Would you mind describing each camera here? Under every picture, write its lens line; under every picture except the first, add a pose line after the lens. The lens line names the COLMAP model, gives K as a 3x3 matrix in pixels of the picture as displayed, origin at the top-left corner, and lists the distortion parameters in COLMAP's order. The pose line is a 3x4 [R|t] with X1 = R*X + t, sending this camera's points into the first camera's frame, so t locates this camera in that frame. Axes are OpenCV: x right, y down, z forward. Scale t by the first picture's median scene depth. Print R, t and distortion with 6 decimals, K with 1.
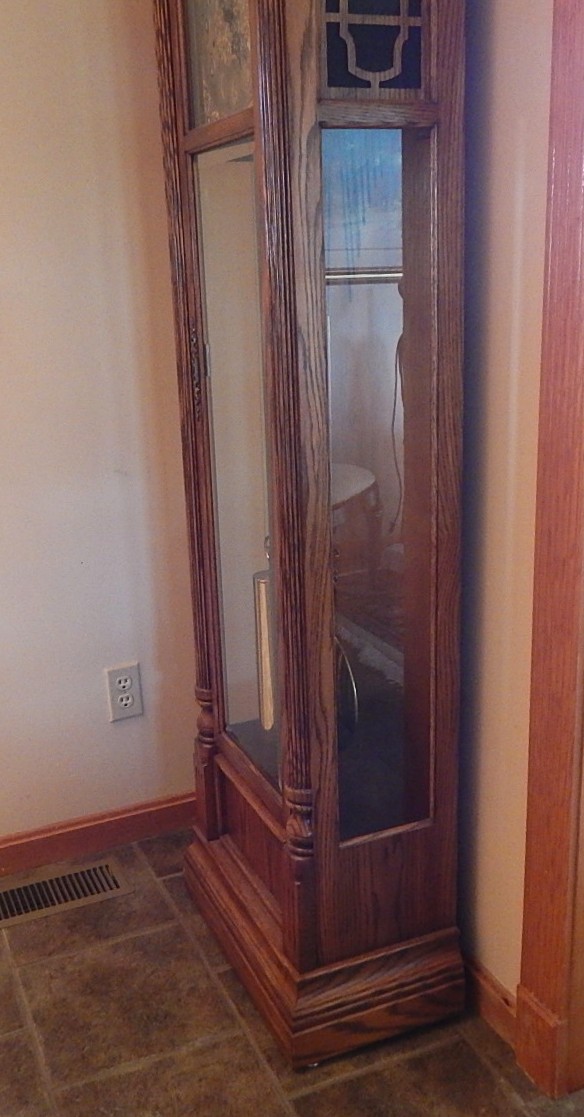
lens RADIAL K [[1069.4, 0, 297.2], [0, 1069.4, 558.1], [0, 0, 1]] dist [-0.004436, 0.000000]
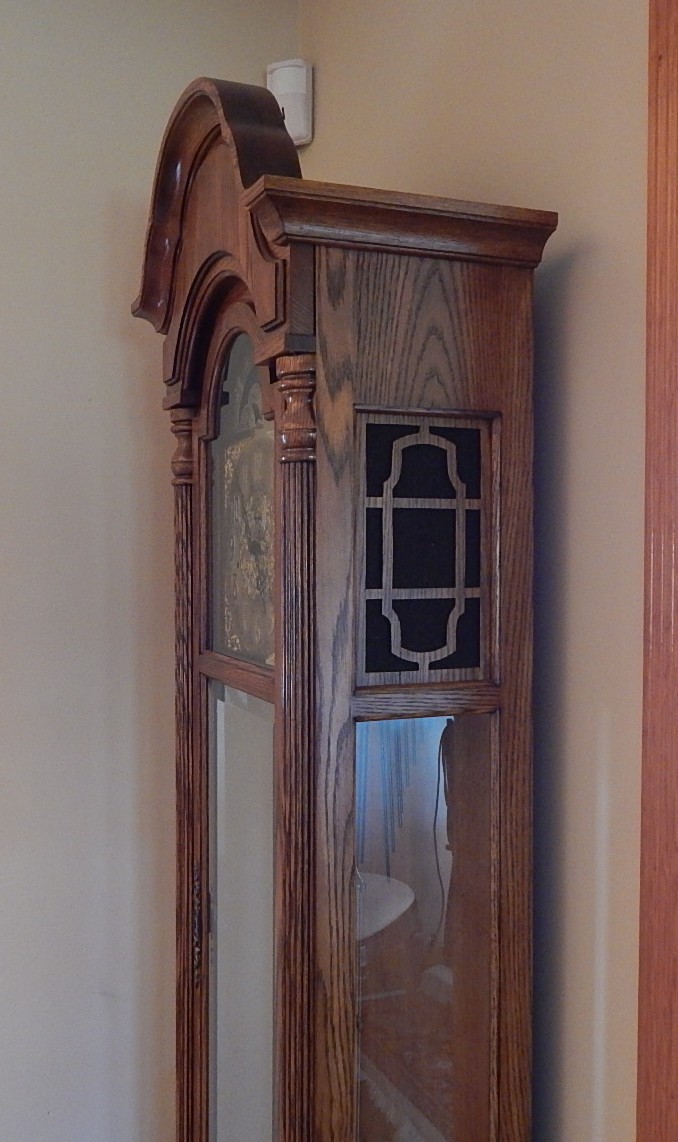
lens RADIAL K [[1047.6, 0, 334.1], [0, 1047.6, 570.1], [0, 0, 1]] dist [-0.005037, 0.000000]
pose [[0.999319, 0.035682, -0.009371, 0.009030], [-0.036892, 0.967557, -0.249946, -0.305315], [0.000148, 0.250121, 0.968214, 0.201974]]
